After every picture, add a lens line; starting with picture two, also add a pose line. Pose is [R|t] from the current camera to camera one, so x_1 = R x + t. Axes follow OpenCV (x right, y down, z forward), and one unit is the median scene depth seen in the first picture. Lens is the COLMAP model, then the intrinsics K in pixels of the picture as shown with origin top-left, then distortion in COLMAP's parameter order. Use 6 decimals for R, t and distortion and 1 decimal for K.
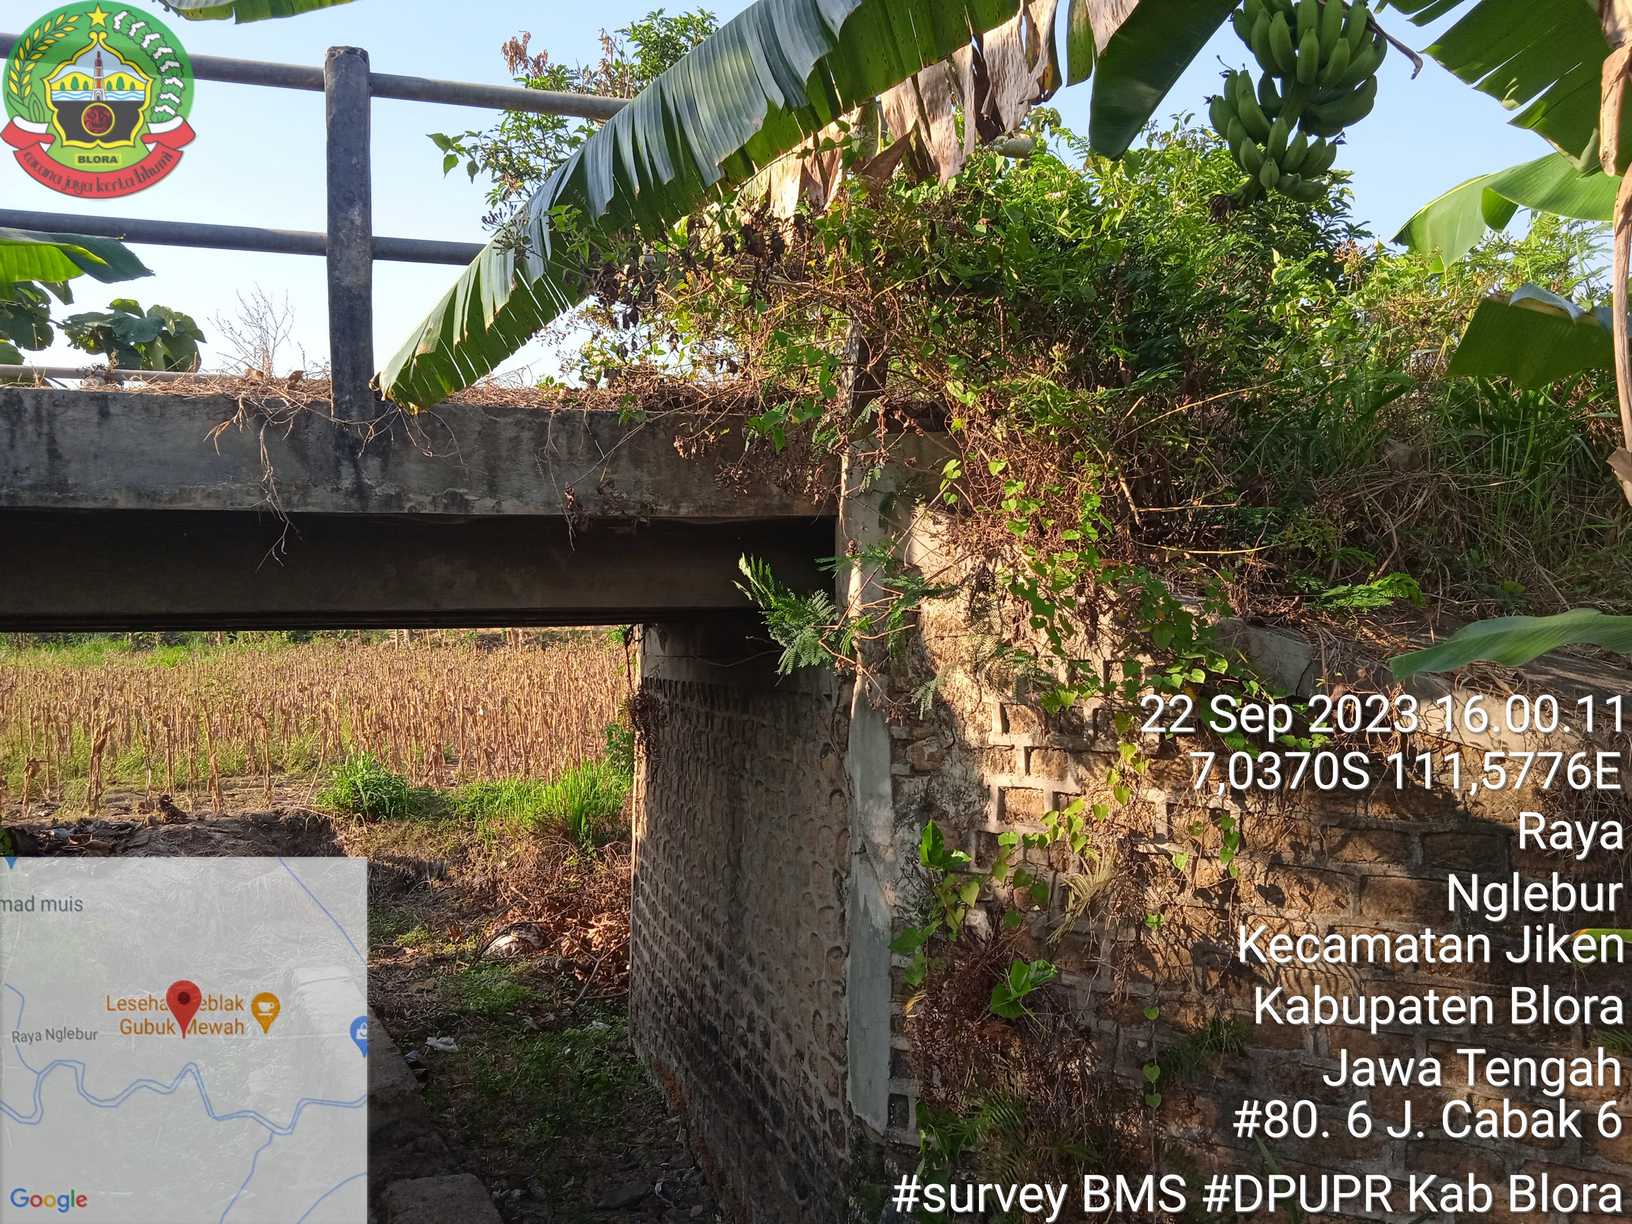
lens RADIAL K [[1321.8, 0, 805.8], [0, 1321.8, 616.9], [0, 0, 1]] dist [0.050843, -0.052675]
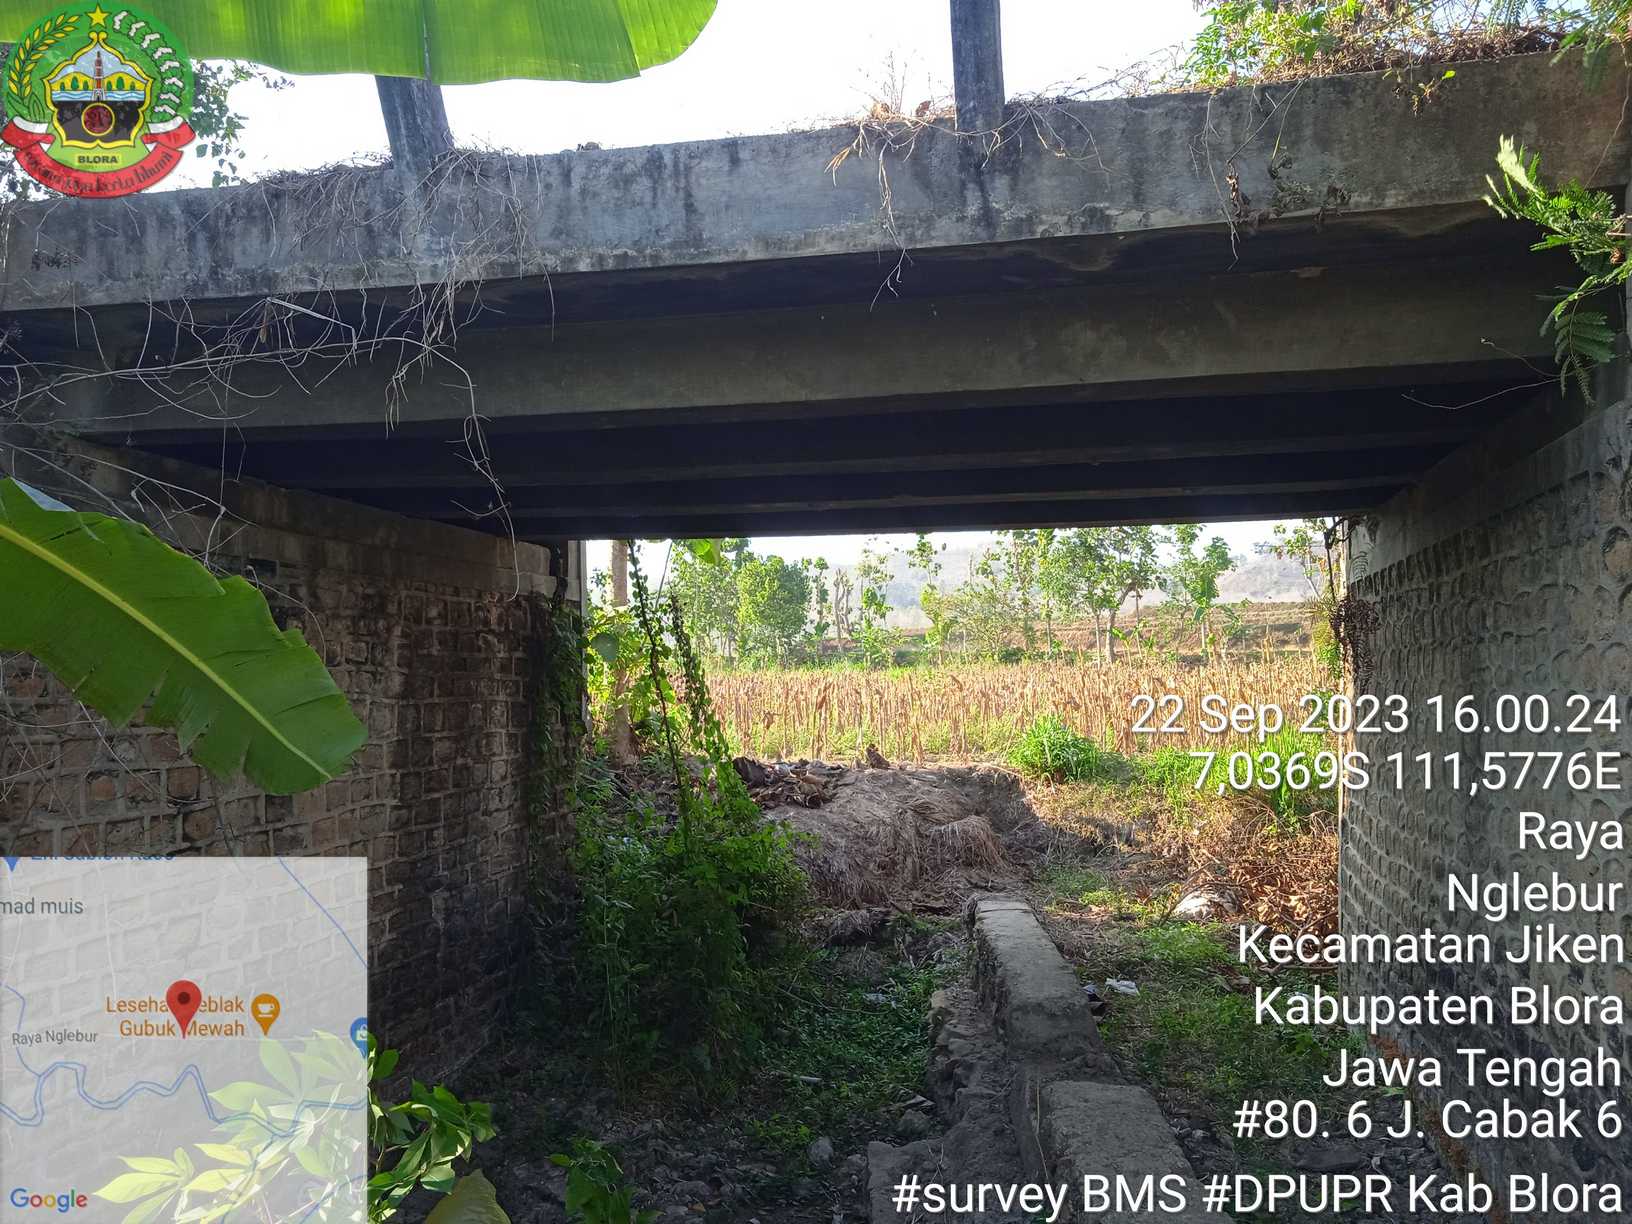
lens RADIAL K [[1321.8, 0, 844.9], [0, 1321.8, 624.0], [0, 0, 1]] dist [0.050843, -0.052675]
pose [[0.881191, -0.015016, -0.472522, -0.005568], [0.002291, 0.999619, -0.027493, 0.099484], [0.472755, 0.023144, 0.880890, 0.100592]]
